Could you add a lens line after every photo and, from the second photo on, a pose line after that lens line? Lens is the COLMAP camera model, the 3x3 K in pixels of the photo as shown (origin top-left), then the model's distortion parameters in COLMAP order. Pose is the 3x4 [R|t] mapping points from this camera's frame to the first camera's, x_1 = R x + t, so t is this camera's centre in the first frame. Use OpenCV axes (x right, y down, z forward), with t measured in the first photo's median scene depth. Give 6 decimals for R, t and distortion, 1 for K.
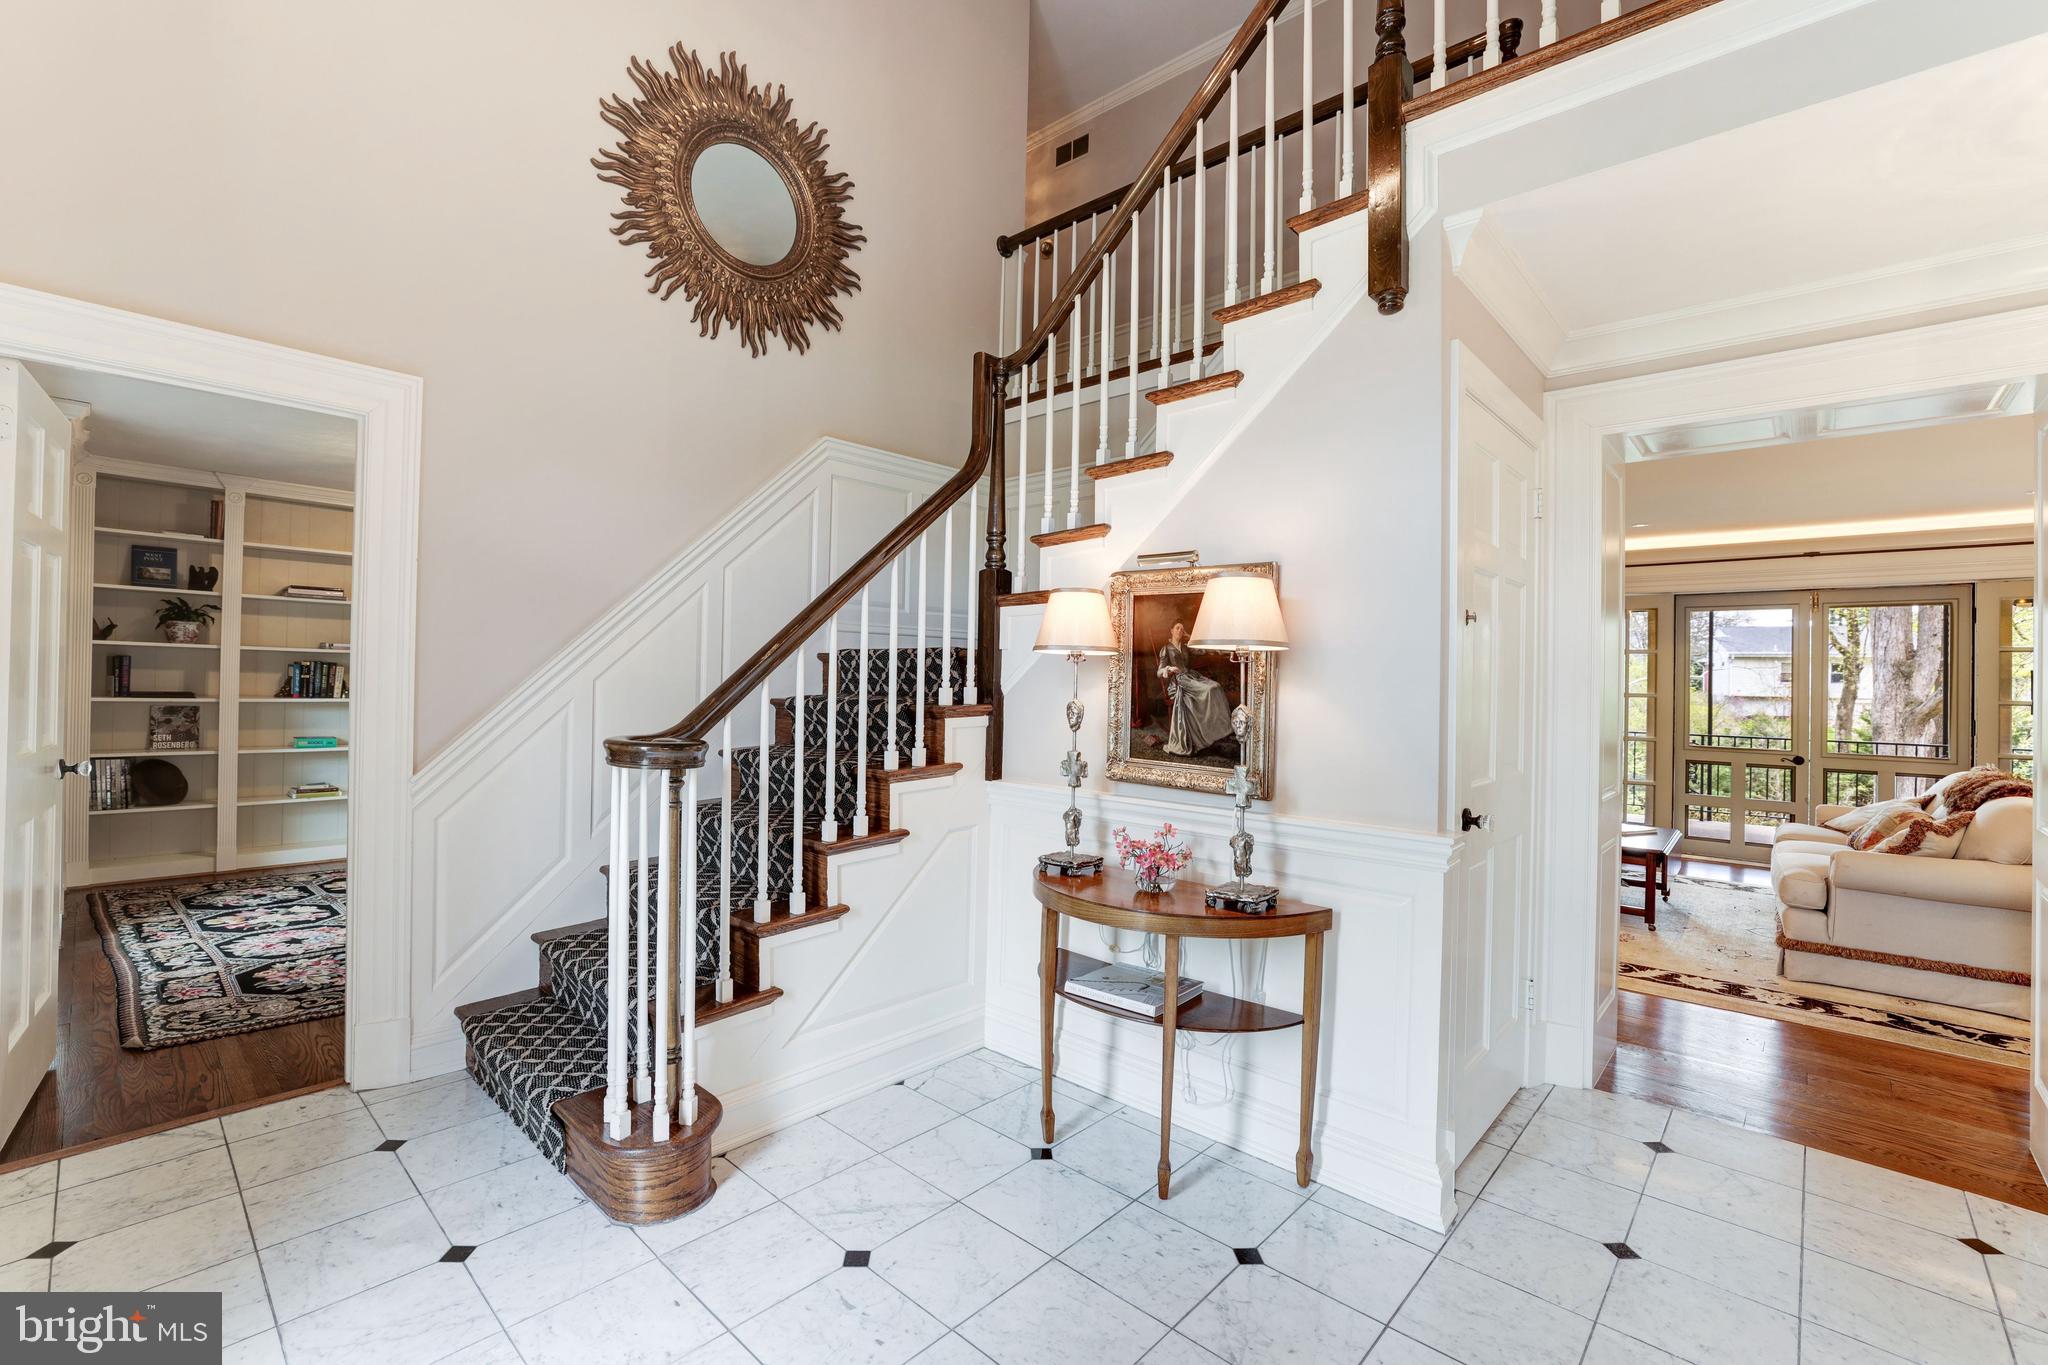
lens RADIAL K [[888.5, 0, 1012.9], [0, 888.5, 668.6], [0, 0, 1]] dist [-0.048285, 0.017144]
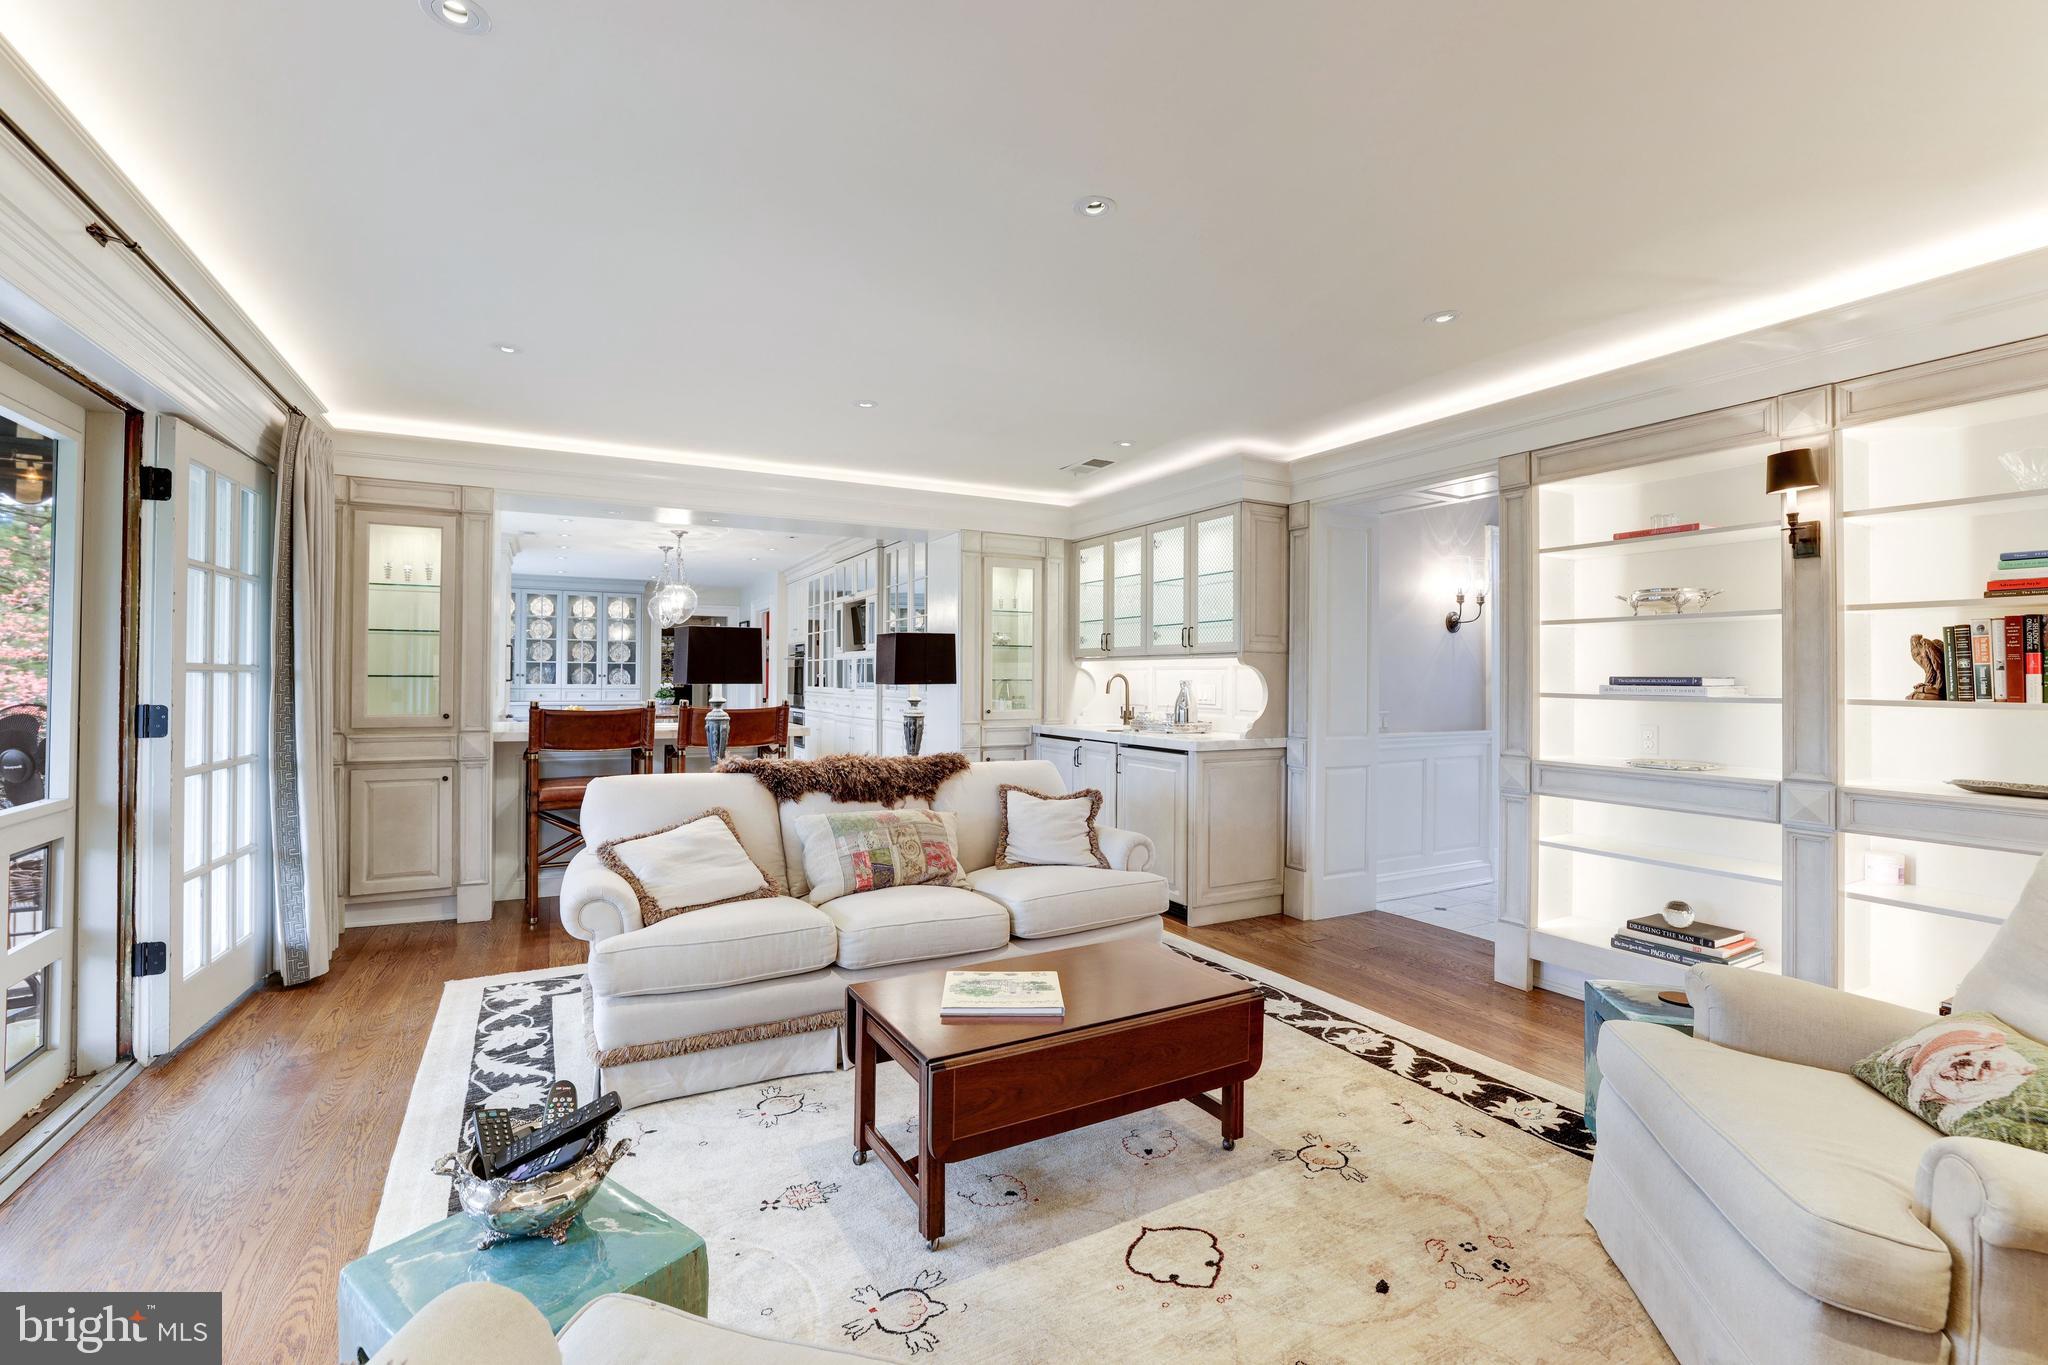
lens RADIAL K [[888.5, 0, 1012.9], [0, 888.5, 668.6], [0, 0, 1]] dist [-0.048285, 0.017144]
pose [[-0.945329, -0.020624, 0.325466, 0.790194], [-0.026804, 0.999535, -0.014516, 0.052540], [-0.325015, -0.022446, -0.945442, 1.959871]]
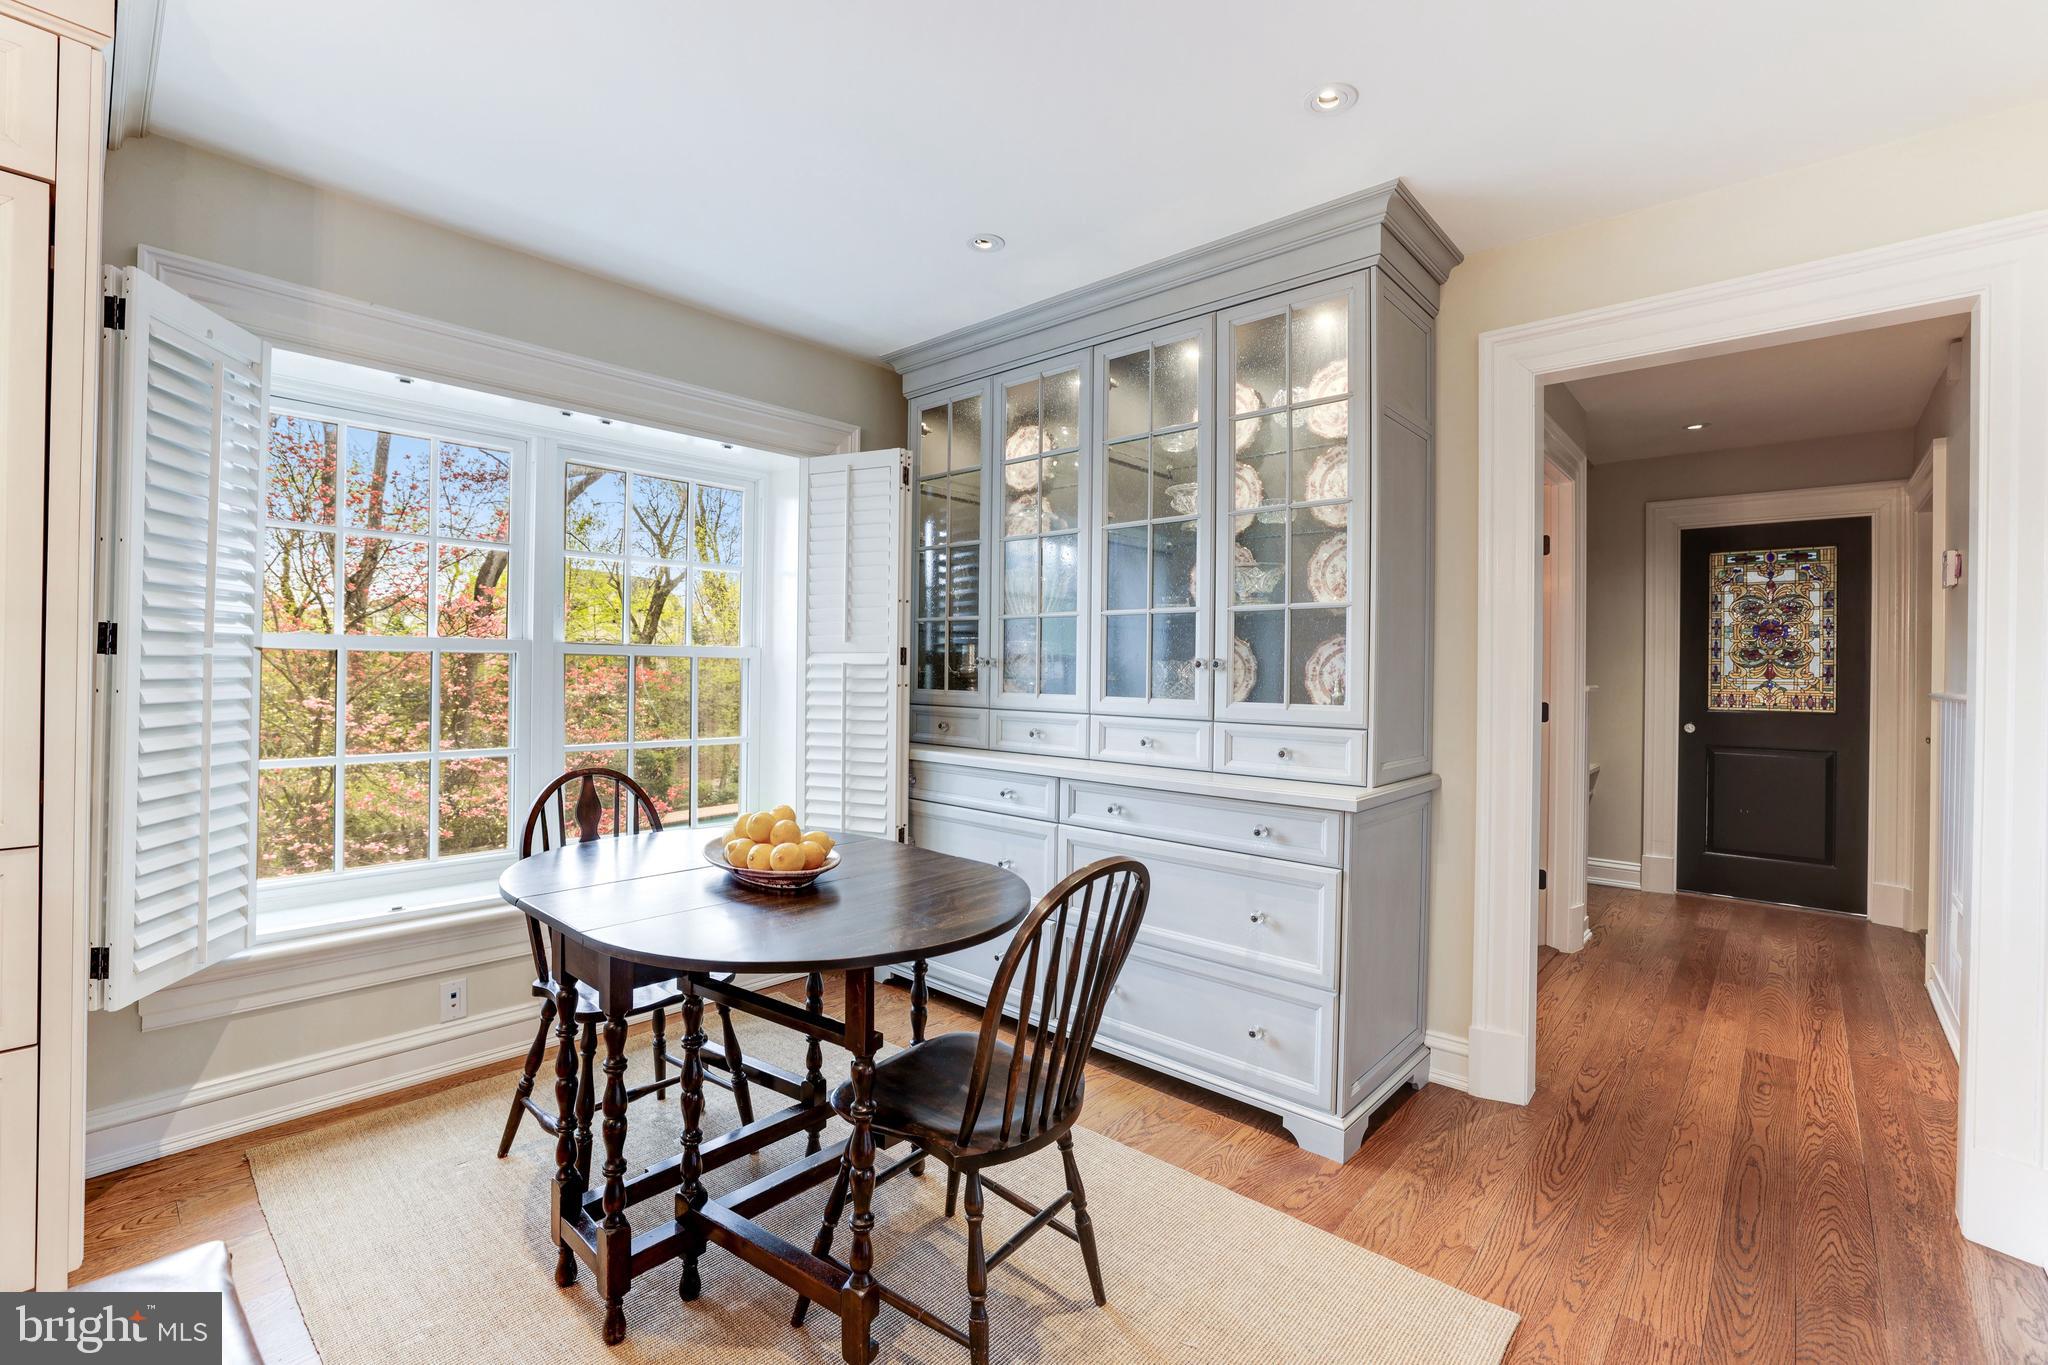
lens RADIAL K [[888.5, 0, 1012.9], [0, 888.5, 668.6], [0, 0, 1]] dist [-0.048285, 0.017144]
pose [[-0.016953, -0.017426, 0.999704, 2.364898], [-0.024114, 0.999564, 0.017015, 0.066084], [-0.999565, -0.023818, -0.017366, -0.222484]]
